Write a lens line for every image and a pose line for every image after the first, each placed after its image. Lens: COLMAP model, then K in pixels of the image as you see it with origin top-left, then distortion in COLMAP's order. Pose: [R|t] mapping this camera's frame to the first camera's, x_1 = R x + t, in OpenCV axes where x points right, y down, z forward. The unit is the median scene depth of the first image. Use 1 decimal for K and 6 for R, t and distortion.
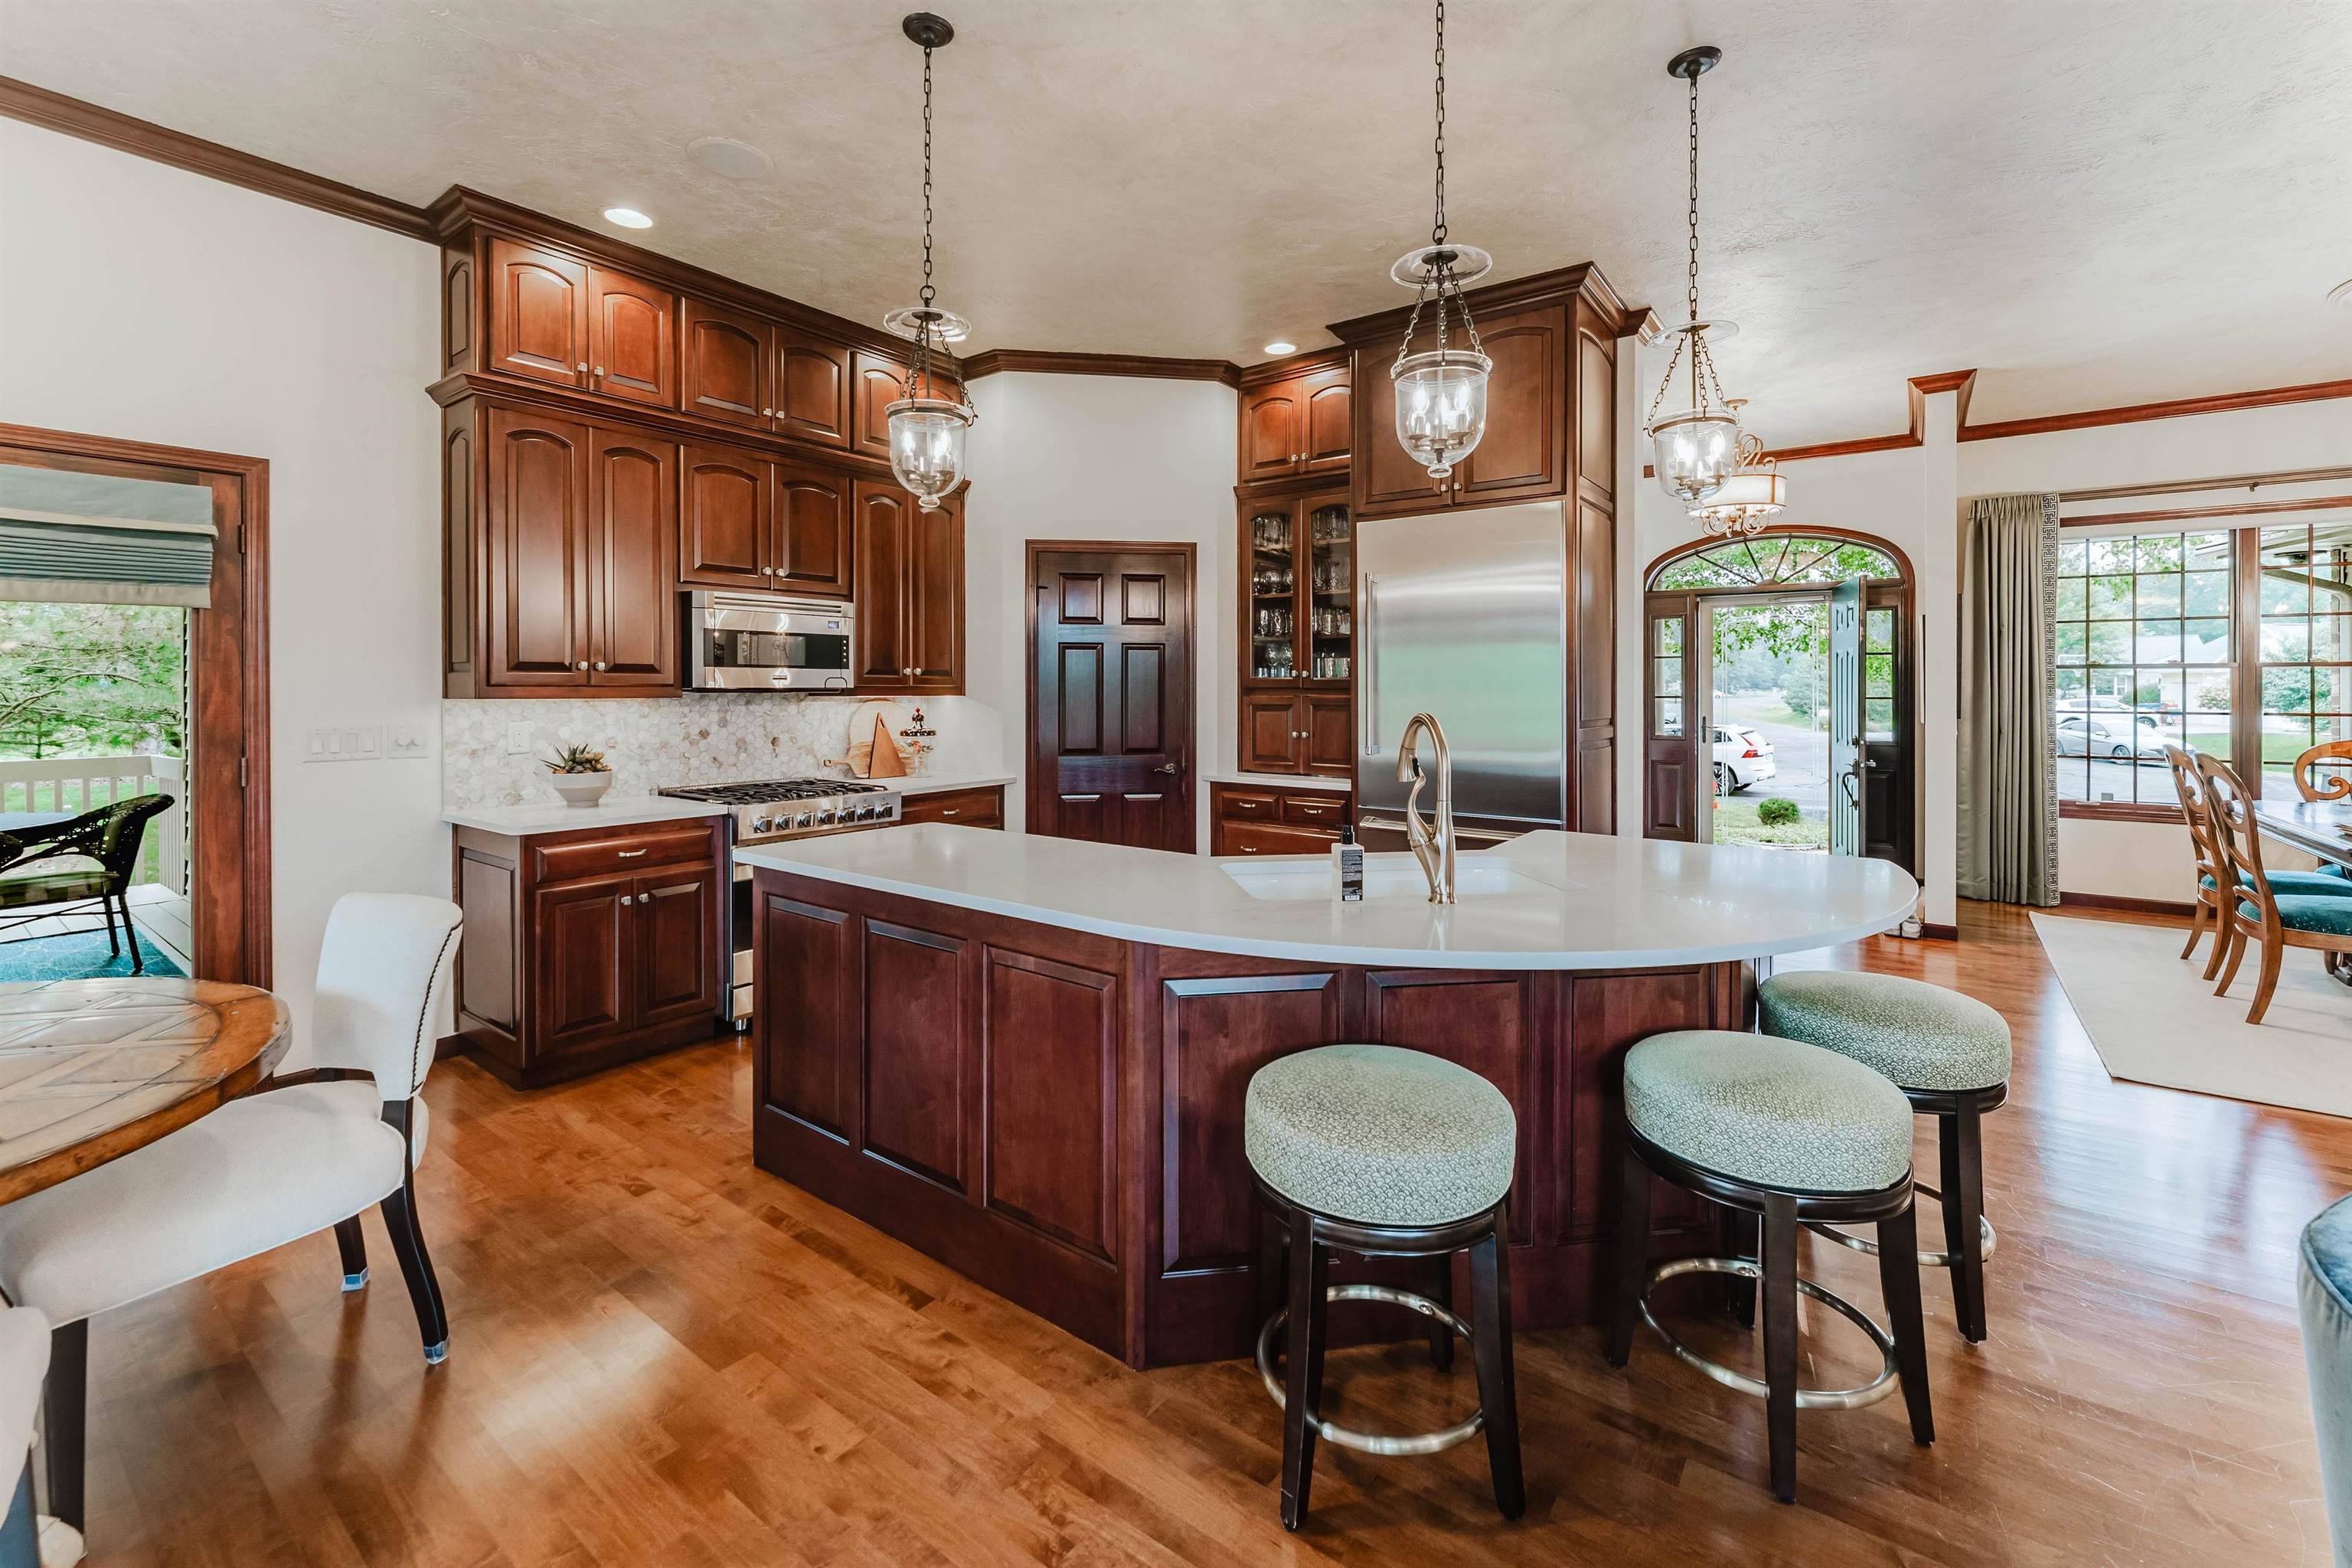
lens RADIAL K [[979.0, 0, 1161.0], [0, 979.0, 684.6], [0, 0, 1]] dist [-0.000800, -0.000141]
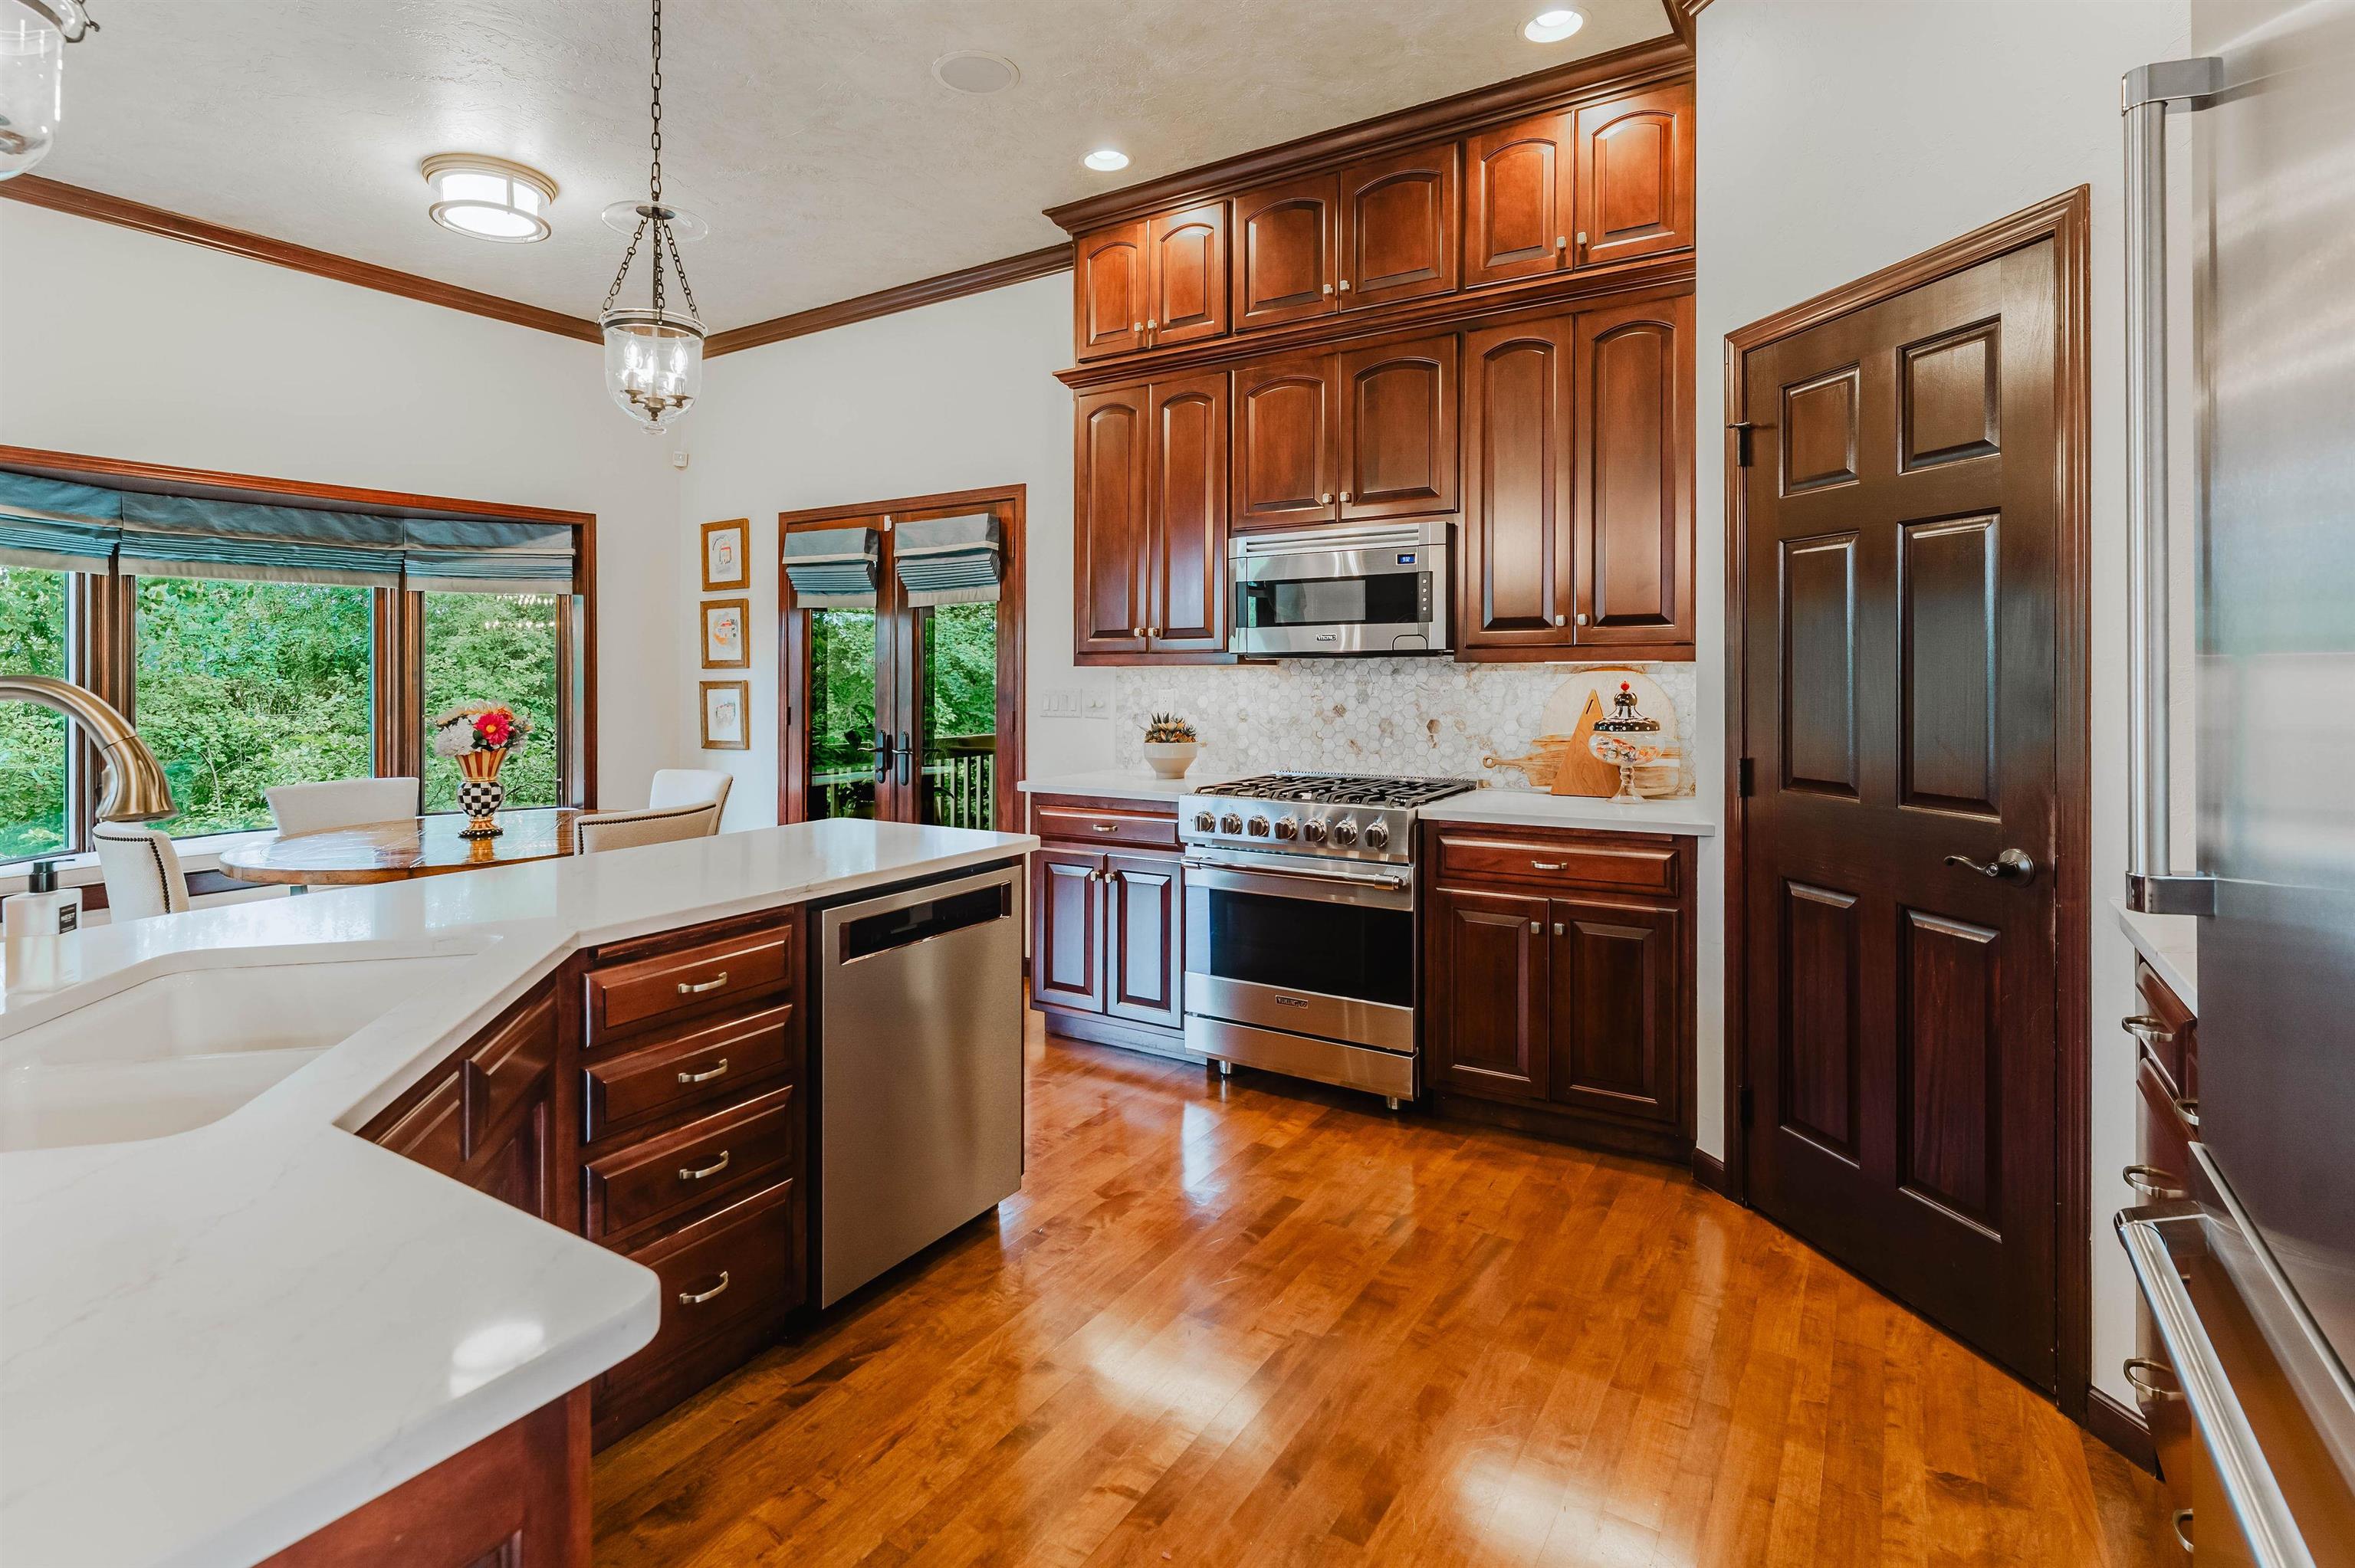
lens RADIAL K [[1149.6, 0, 1173.1], [0, 1149.6, 672.9], [0, 0, 1]] dist [-0.000604, -0.000042]
pose [[0.084066, 0.000101, -0.996460, 0.537370], [0.009775, 0.999952, 0.000926, 0.019905], [0.996412, -0.009818, 0.084061, 0.903509]]
